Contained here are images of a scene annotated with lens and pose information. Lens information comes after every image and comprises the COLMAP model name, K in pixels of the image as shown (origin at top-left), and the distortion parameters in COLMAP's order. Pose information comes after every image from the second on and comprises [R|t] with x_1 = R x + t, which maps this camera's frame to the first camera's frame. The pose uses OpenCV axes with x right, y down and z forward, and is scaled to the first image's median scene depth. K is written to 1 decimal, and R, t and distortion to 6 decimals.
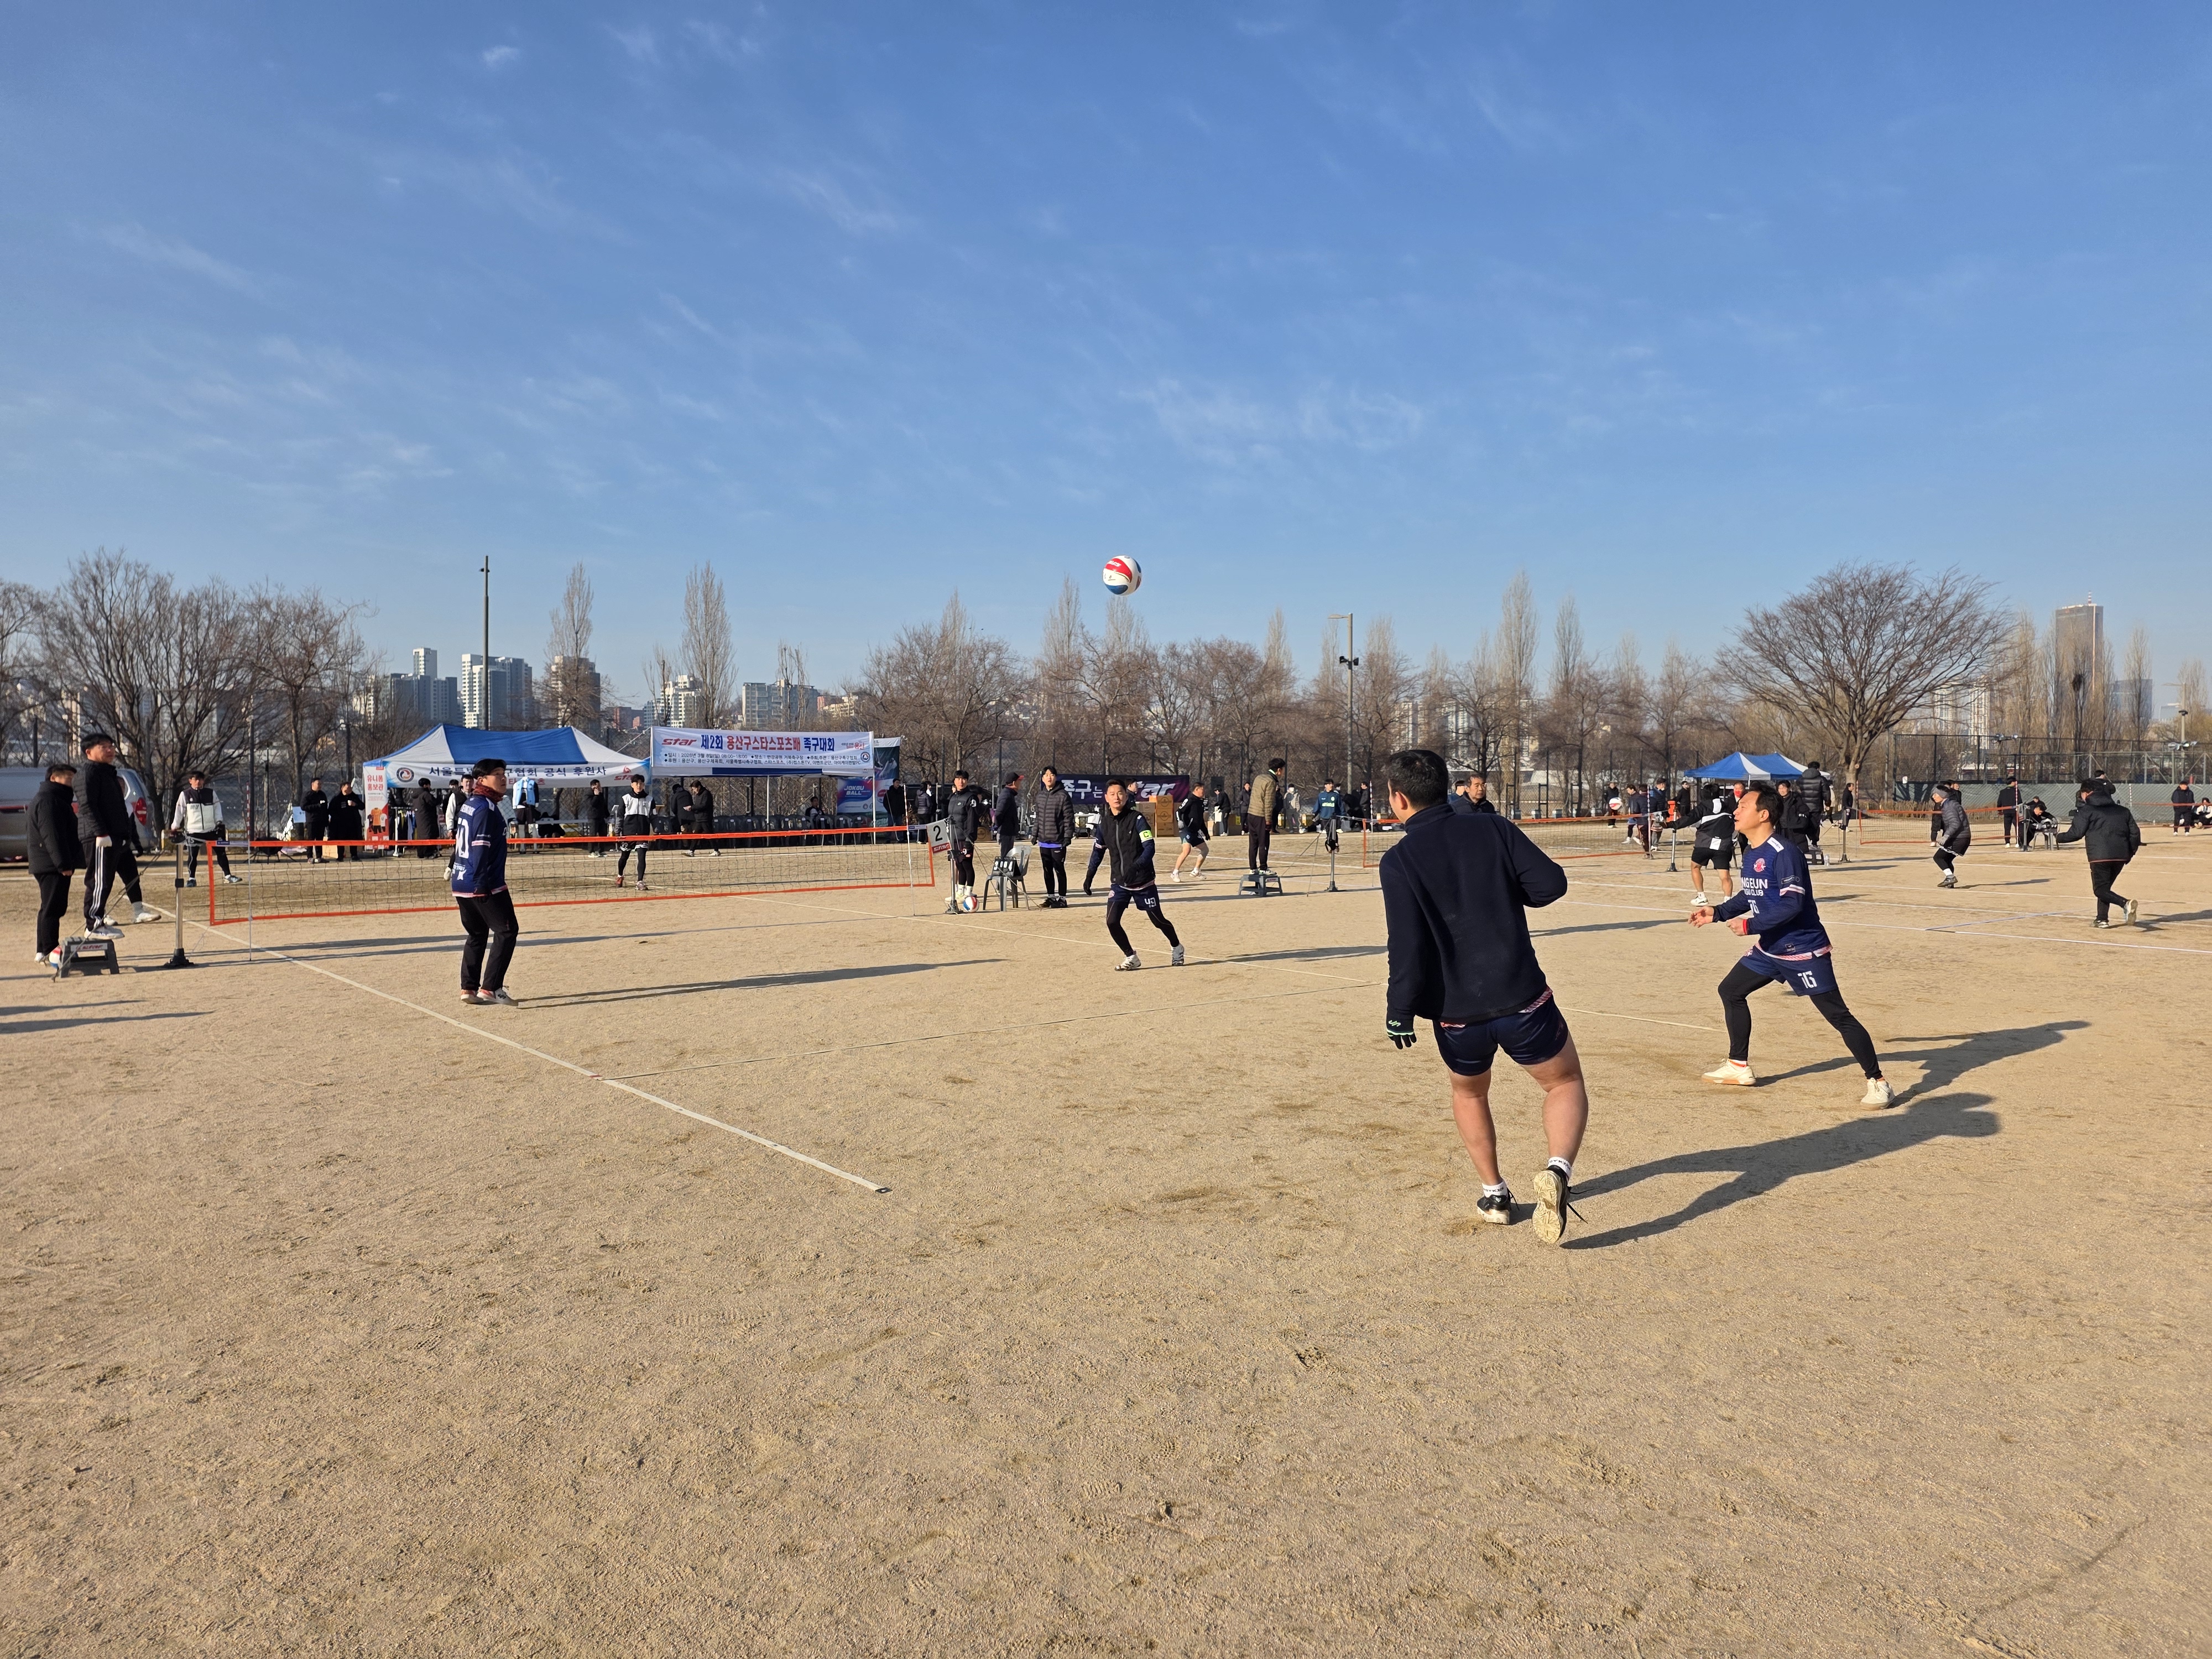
lens RADIAL K [[1484.0, 0, 1187.8], [0, 1484.0, 837.2], [0, 0, 1]] dist [0.054583, -0.000085]
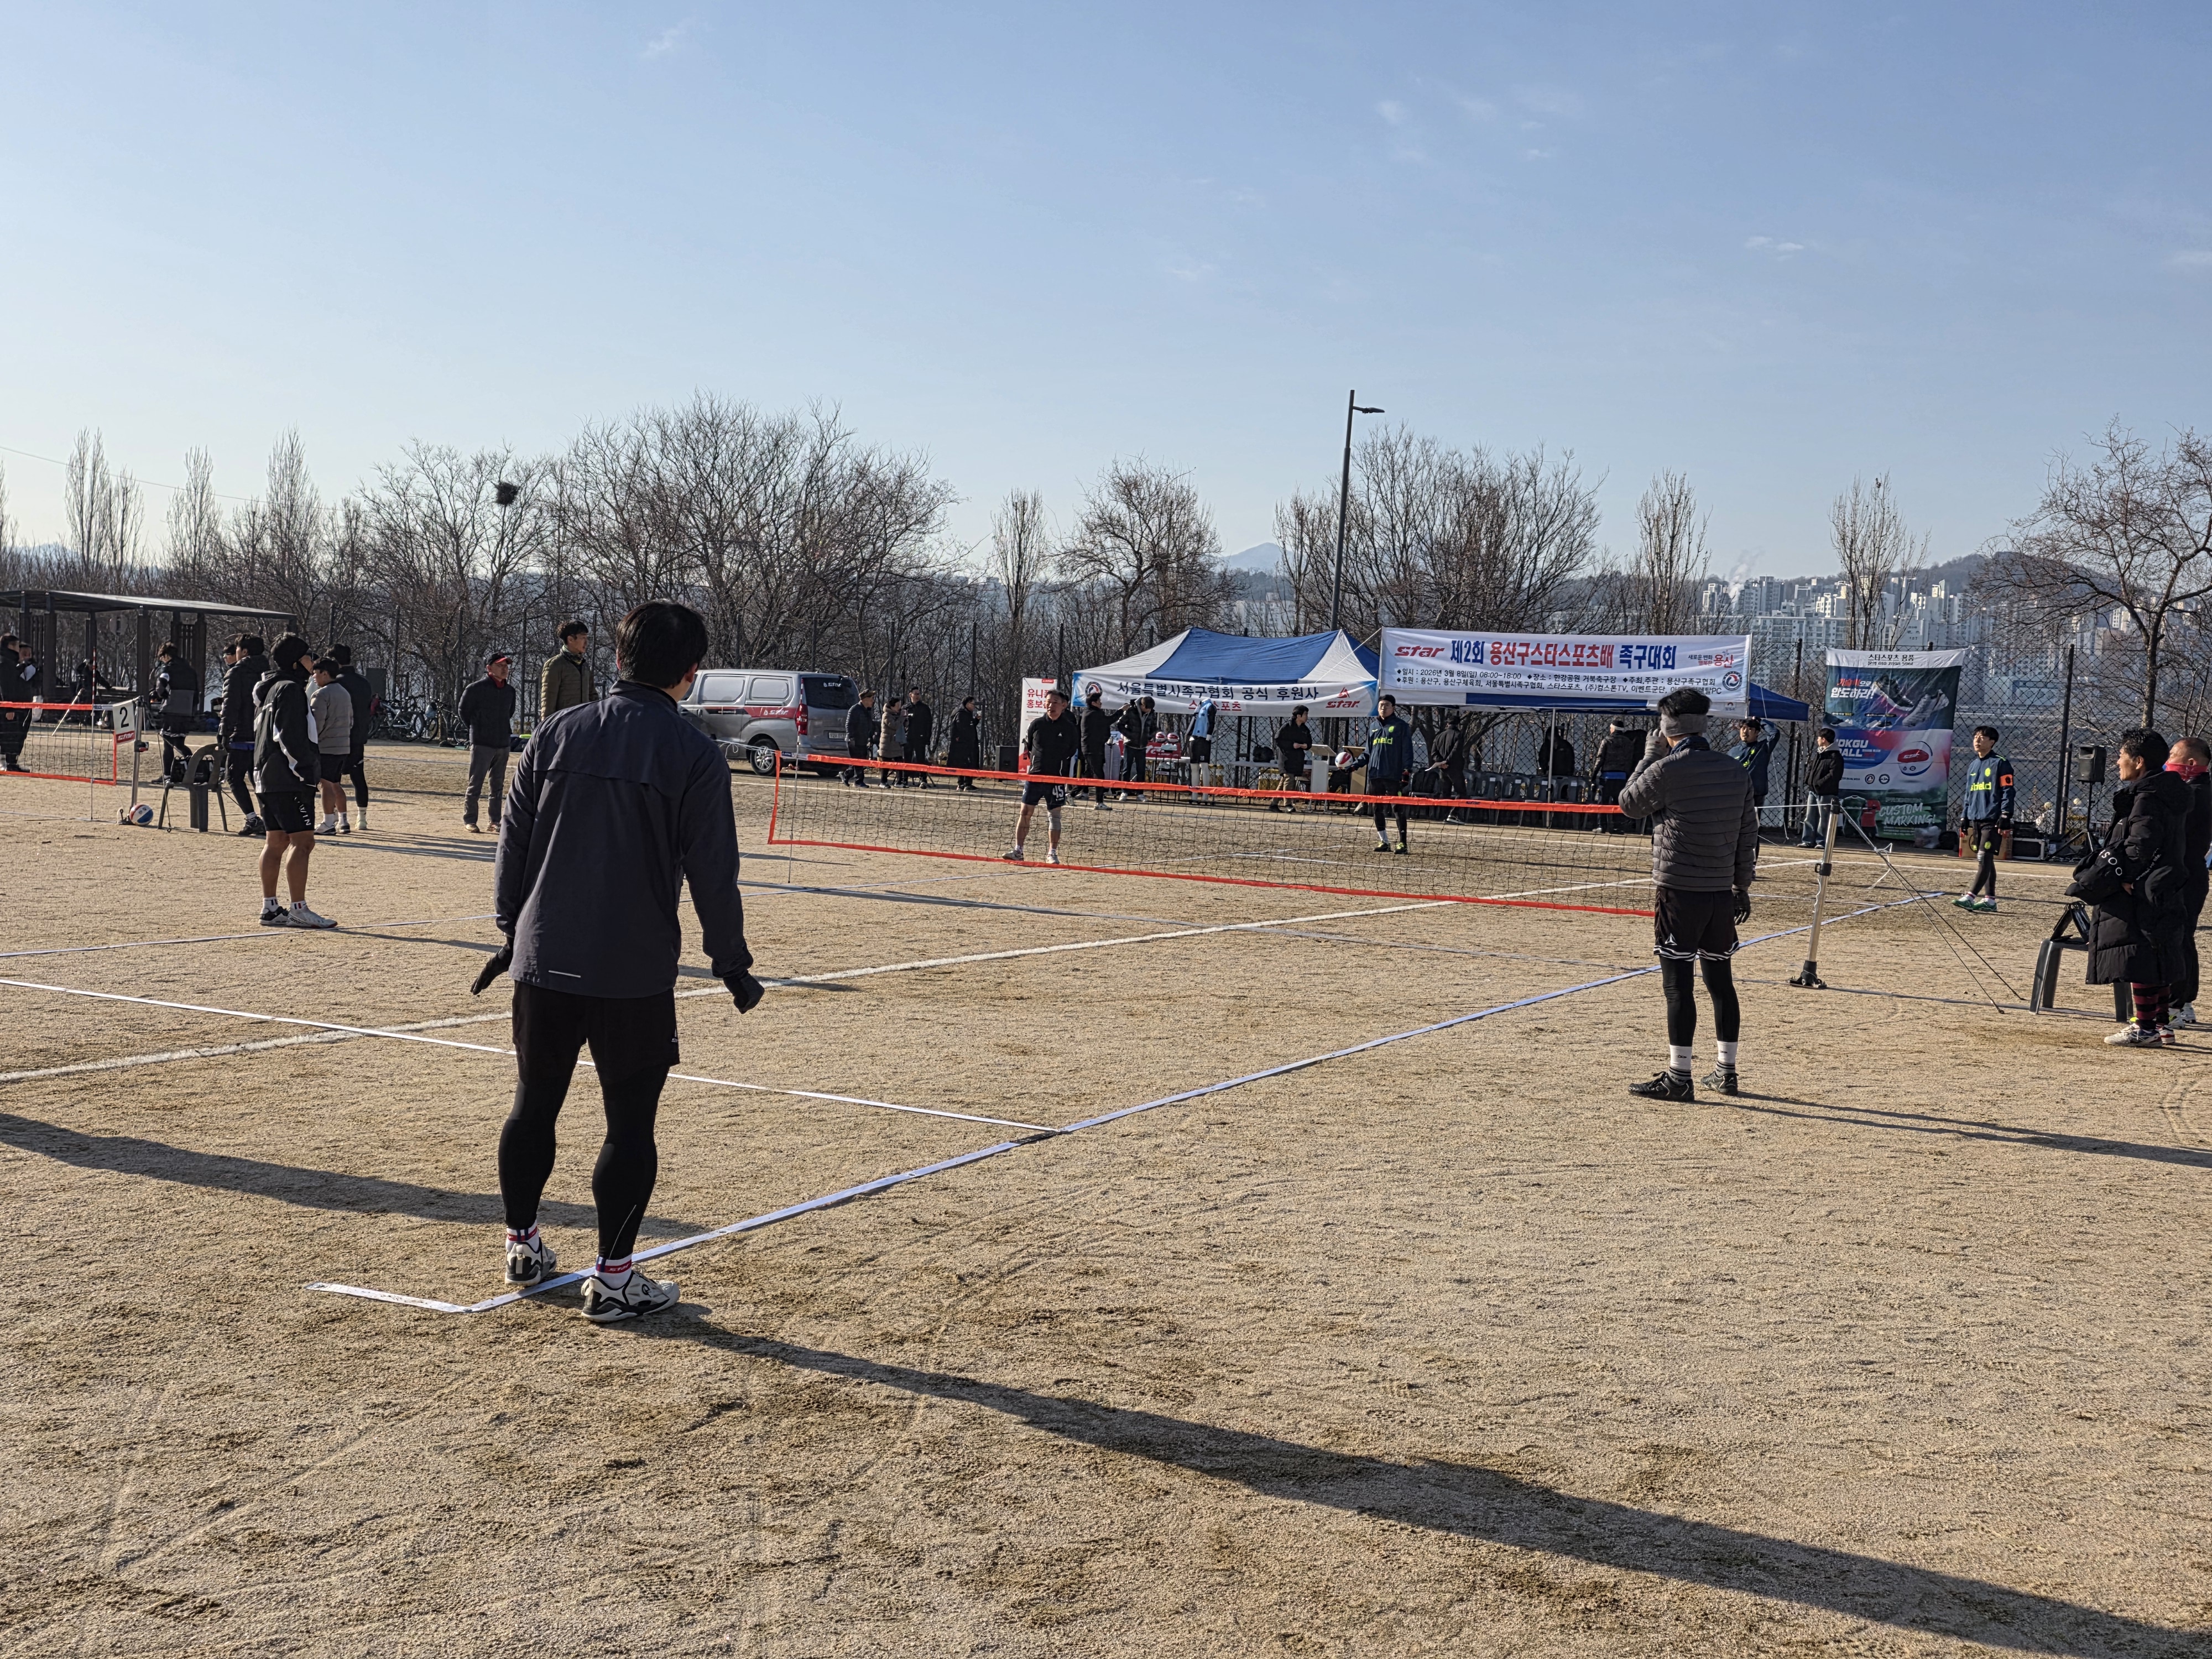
lens RADIAL K [[2362.7, 0, 1136.8], [0, 2362.7, 831.9], [0, 0, 1]] dist [0.282974, -0.726698]
pose [[0.400714, 0.067643, -0.913703, 0.515250], [-0.080327, 0.996024, 0.038509, -0.015157], [0.912675, 0.057964, 0.404554, 0.453489]]
